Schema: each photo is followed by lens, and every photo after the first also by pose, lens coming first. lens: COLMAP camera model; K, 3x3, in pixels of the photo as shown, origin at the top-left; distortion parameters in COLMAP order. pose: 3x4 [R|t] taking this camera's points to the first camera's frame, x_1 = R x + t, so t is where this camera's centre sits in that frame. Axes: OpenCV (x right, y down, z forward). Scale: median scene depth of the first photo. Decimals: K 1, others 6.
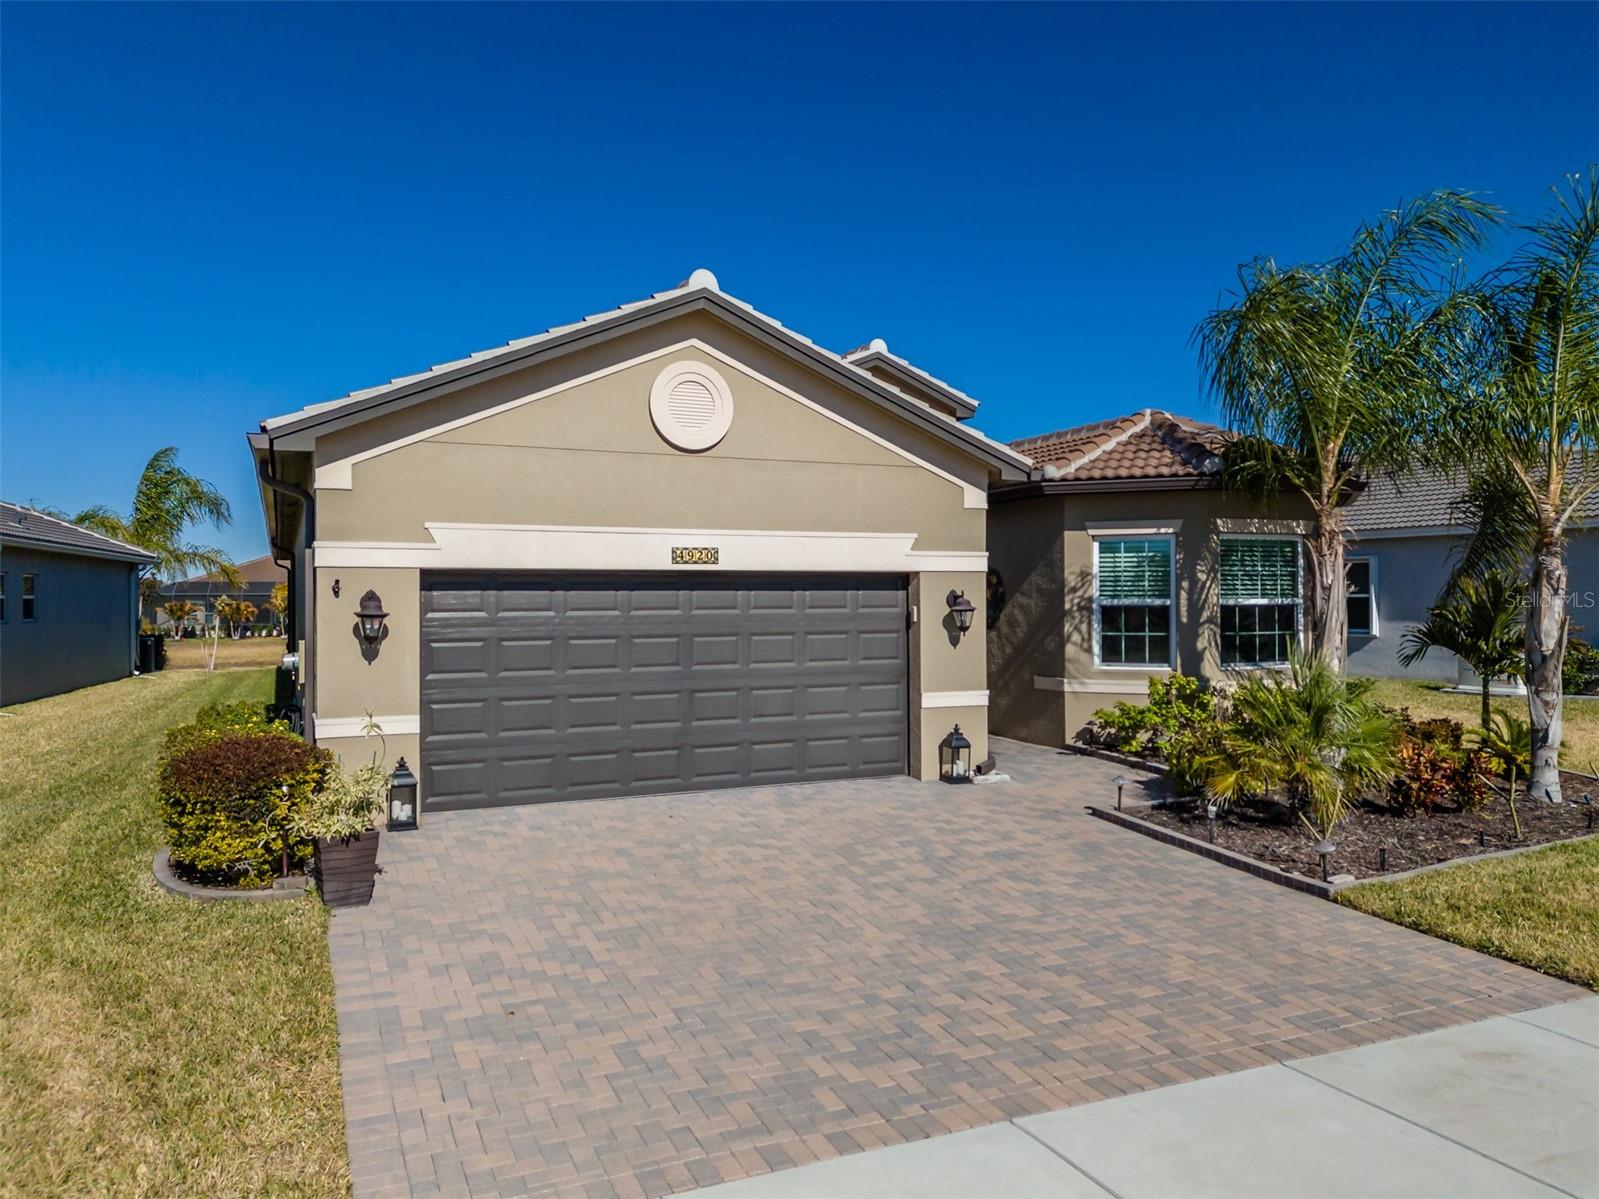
lens RADIAL K [[1165.4, 0, 799.5], [0, 1165.4, 600.5], [0, 0, 1]] dist [0.070334, -0.061425]
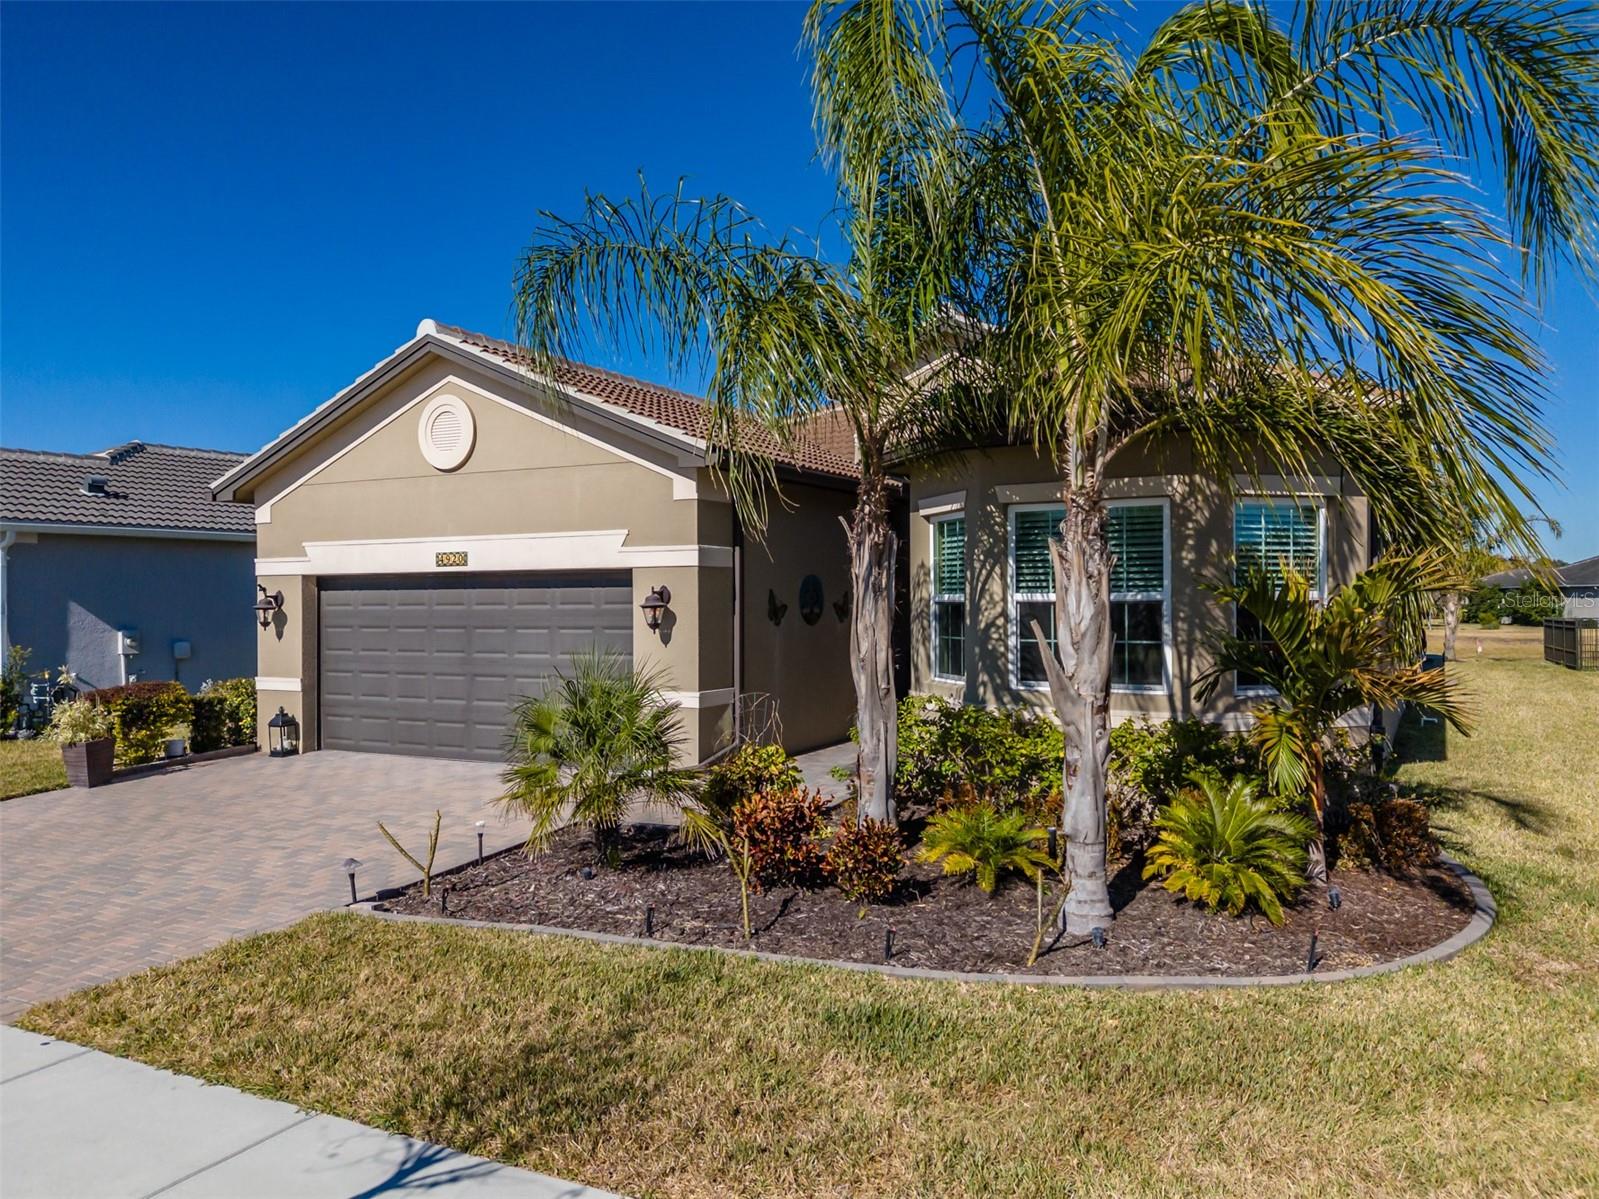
lens RADIAL K [[1165.4, 0, 800.8], [0, 1165.4, 608.3], [0, 0, 1]] dist [0.070334, -0.061425]
pose [[0.613093, 0.006243, -0.789986, 1.003188], [0.002374, 0.999950, 0.009744, 0.000227], [0.790007, -0.007849, 0.613047, 0.520022]]
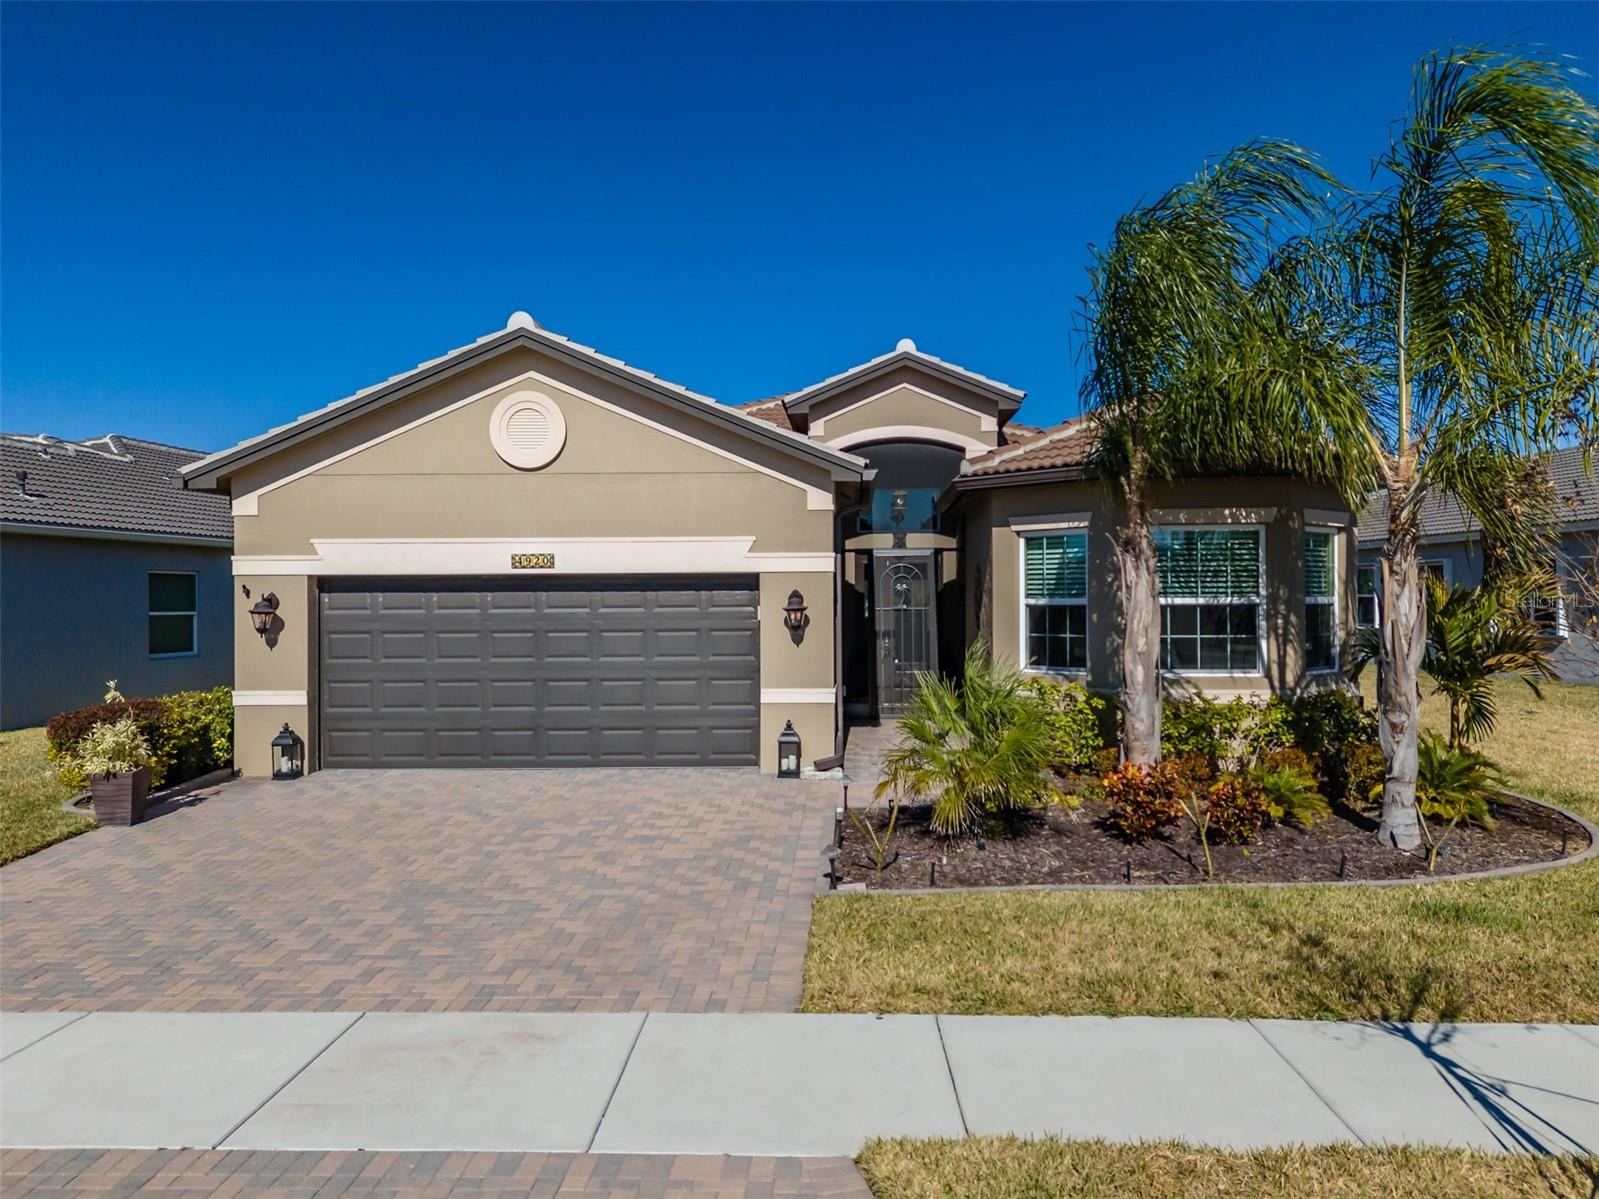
lens RADIAL K [[1165.4, 0, 800.0], [0, 1165.4, 607.9], [0, 0, 1]] dist [0.070334, -0.061425]
pose [[0.893069, 0.003000, -0.449910, 0.622424], [0.001025, 0.999962, 0.008703, -0.002483], [0.449919, -0.008234, 0.893031, 0.088470]]
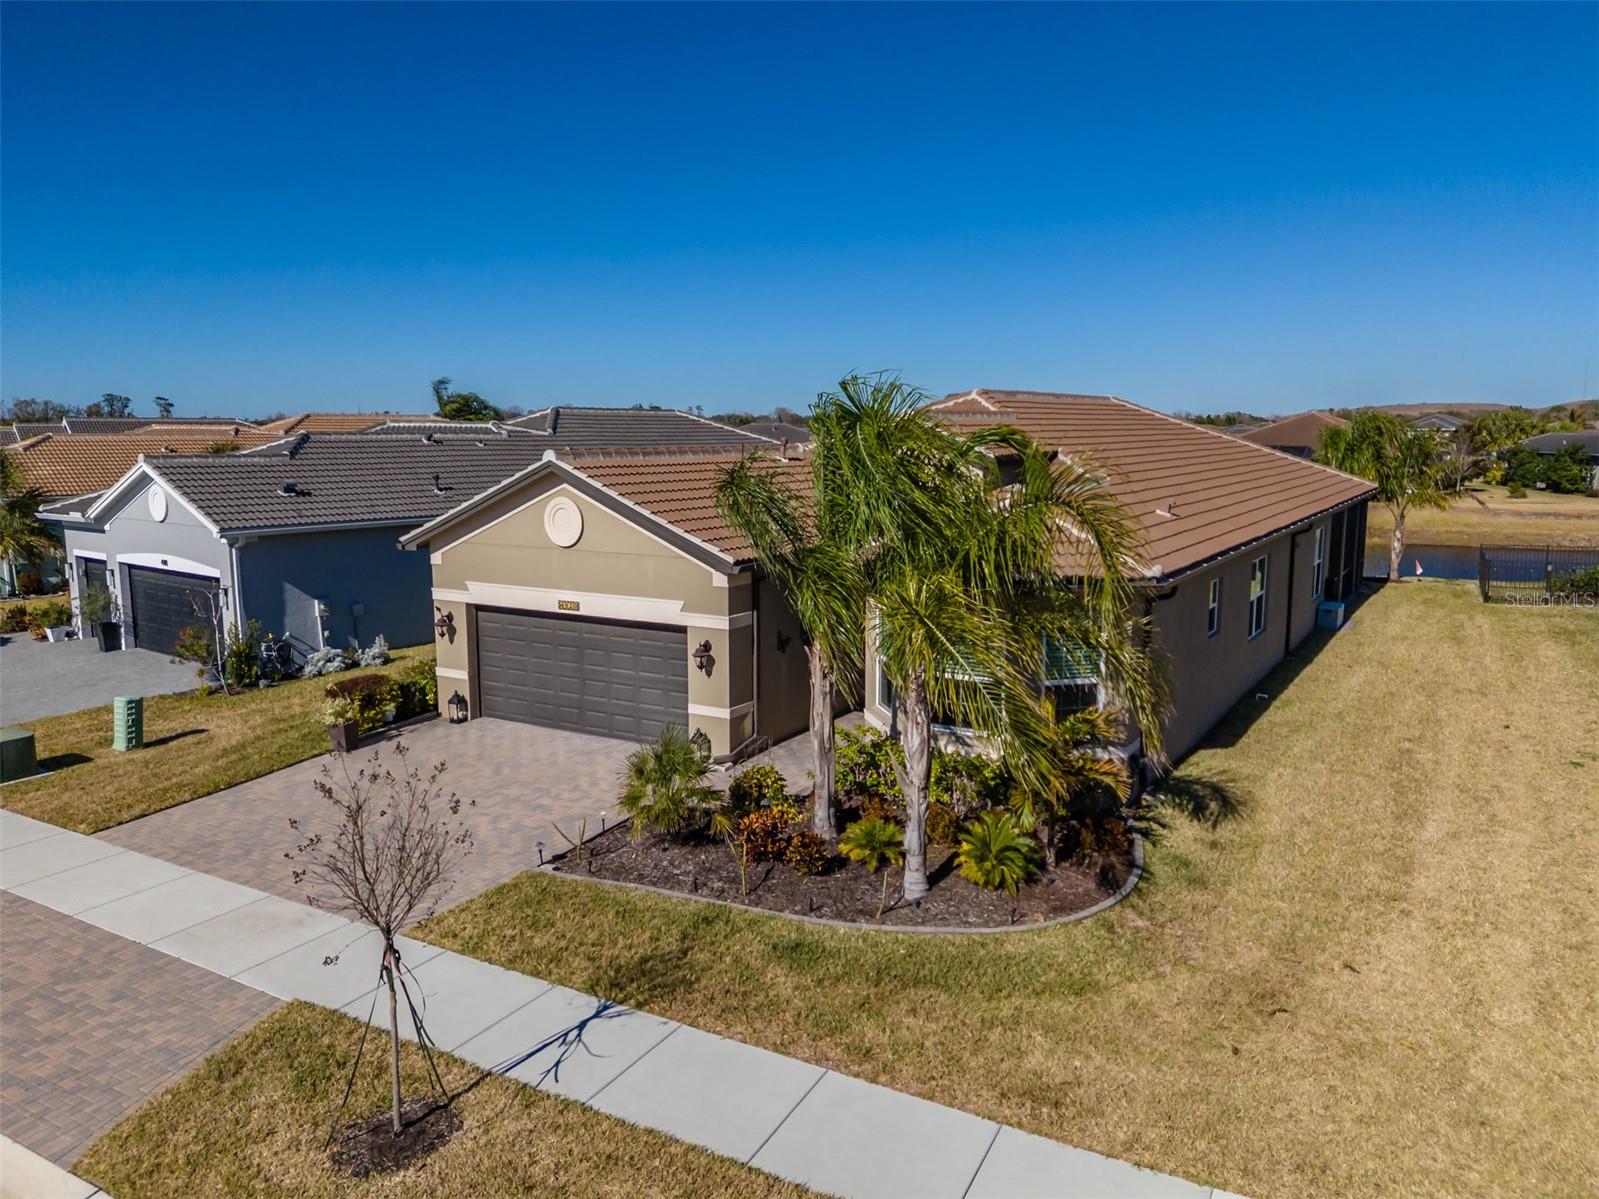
lens RADIAL K [[1165.4, 0, 801.3], [0, 1165.4, 598.4], [0, 0, 1]] dist [0.070334, -0.061425]
pose [[0.571523, 0.122586, -0.811378, 1.468038], [0.000013, 0.988777, 0.149397, -0.297632], [0.820586, -0.085394, 0.565107, 0.269426]]
